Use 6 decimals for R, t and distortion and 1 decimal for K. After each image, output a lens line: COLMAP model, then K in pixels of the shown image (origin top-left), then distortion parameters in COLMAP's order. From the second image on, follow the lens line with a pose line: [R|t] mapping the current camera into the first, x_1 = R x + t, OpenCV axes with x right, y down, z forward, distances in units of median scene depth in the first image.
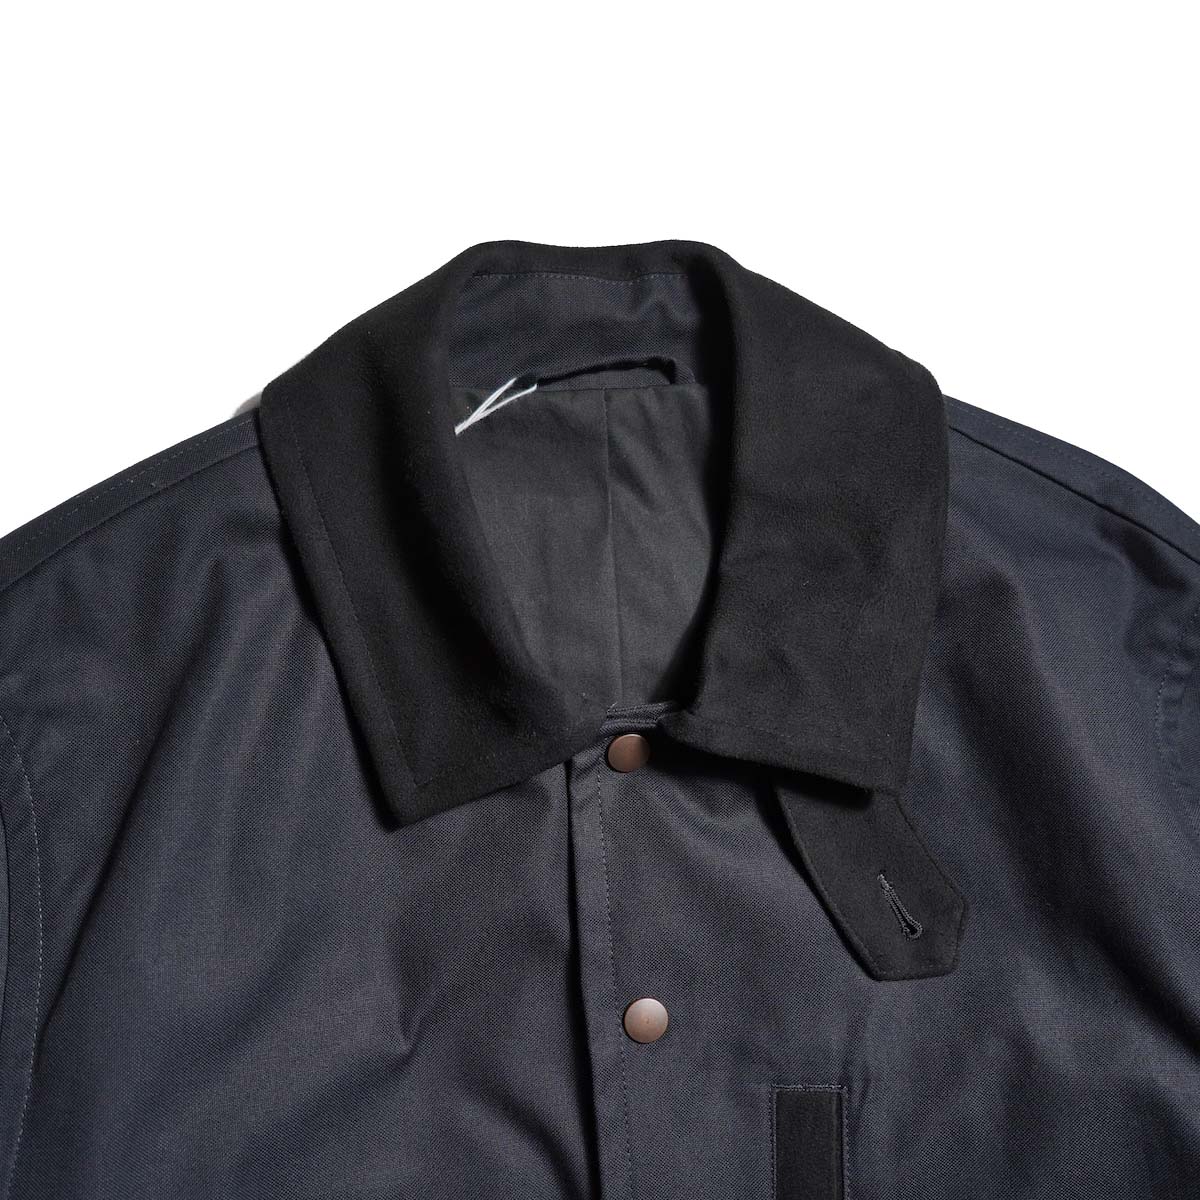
lens RADIAL K [[1529.2, 0, 600.0], [0, 1529.2, 600.0], [0, 0, 1]] dist [0.022170, 0.038618]
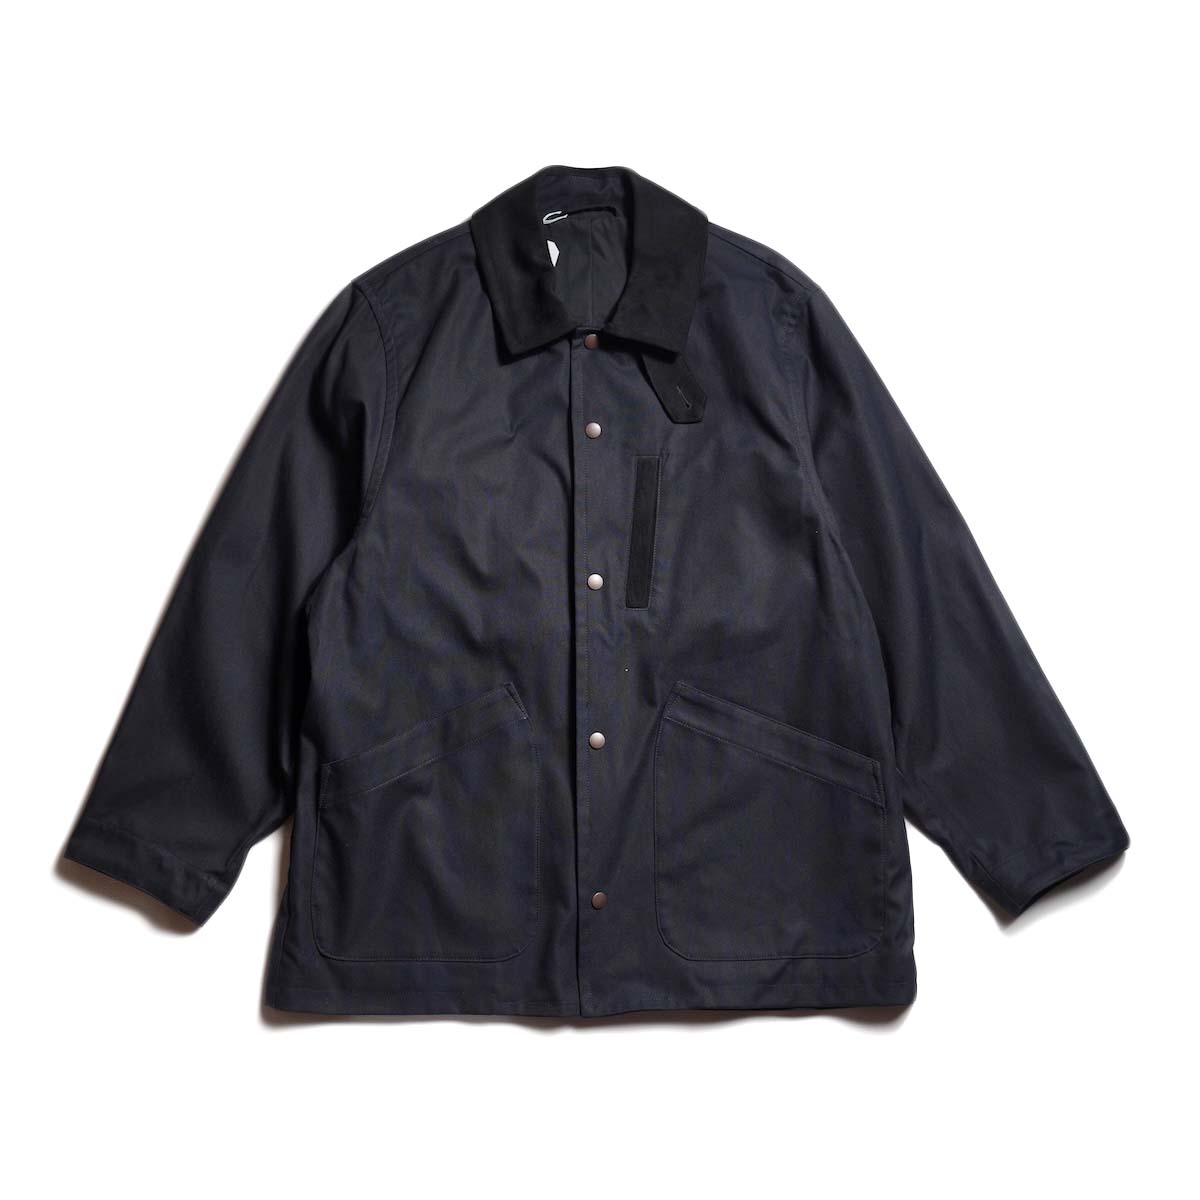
lens RADIAL K [[1517.2, 0, 600.0], [0, 1517.2, 600.0], [0, 0, 1]] dist [-0.009451, -0.021161]
pose [[0.994252, 0.040476, -0.099116, 0.337109], [-0.040397, 0.999180, 0.002801, 0.578056], [0.099148, 0.001219, 0.995072, -1.846514]]
